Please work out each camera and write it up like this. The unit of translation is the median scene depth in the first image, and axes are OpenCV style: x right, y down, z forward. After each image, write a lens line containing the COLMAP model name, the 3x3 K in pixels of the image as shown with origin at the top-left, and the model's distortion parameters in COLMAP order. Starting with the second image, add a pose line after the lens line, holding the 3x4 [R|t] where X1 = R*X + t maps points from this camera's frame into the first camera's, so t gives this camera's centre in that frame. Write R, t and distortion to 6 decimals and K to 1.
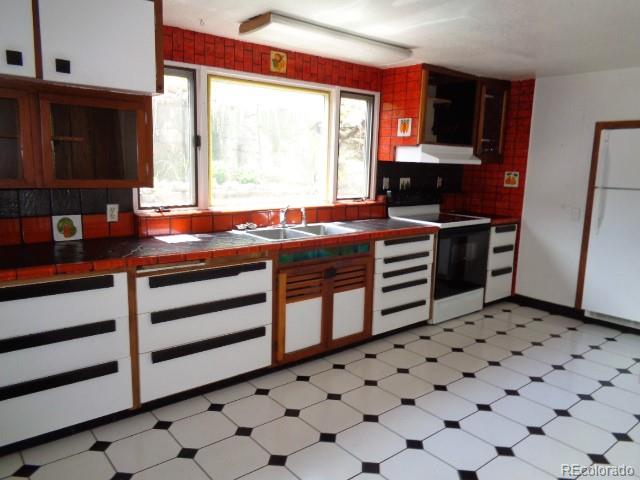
lens RADIAL K [[487.7, 0, 320.7], [0, 487.7, 239.6], [0, 0, 1]] dist [0.014979, 0.003253]
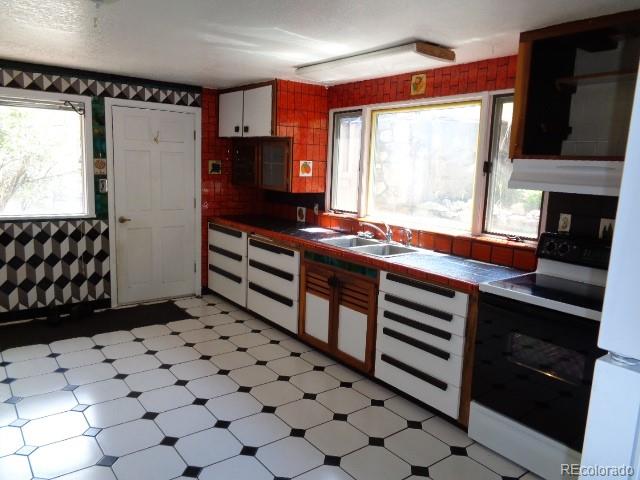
lens RADIAL K [[487.7, 0, 313.9], [0, 487.7, 239.0], [0, 0, 1]] dist [0.014979, 0.003253]
pose [[-0.054918, 0.125409, -0.990584, 0.879608], [-0.198766, 0.970853, 0.133930, -0.129711], [0.978507, 0.204249, -0.028390, 0.795333]]
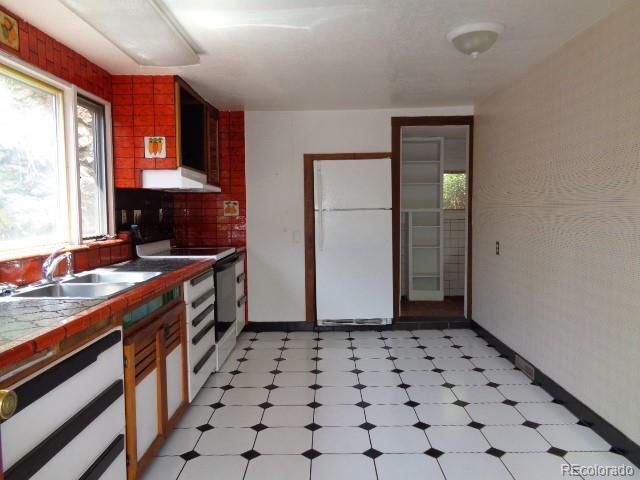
lens RADIAL K [[487.7, 0, 320.4], [0, 487.7, 238.3], [0, 0, 1]] dist [0.014979, 0.003253]
pose [[0.642079, -0.078885, 0.762569, -0.306720], [0.152990, 0.987869, -0.026626, -0.010365], [-0.751218, 0.133762, 0.646359, 0.275896]]
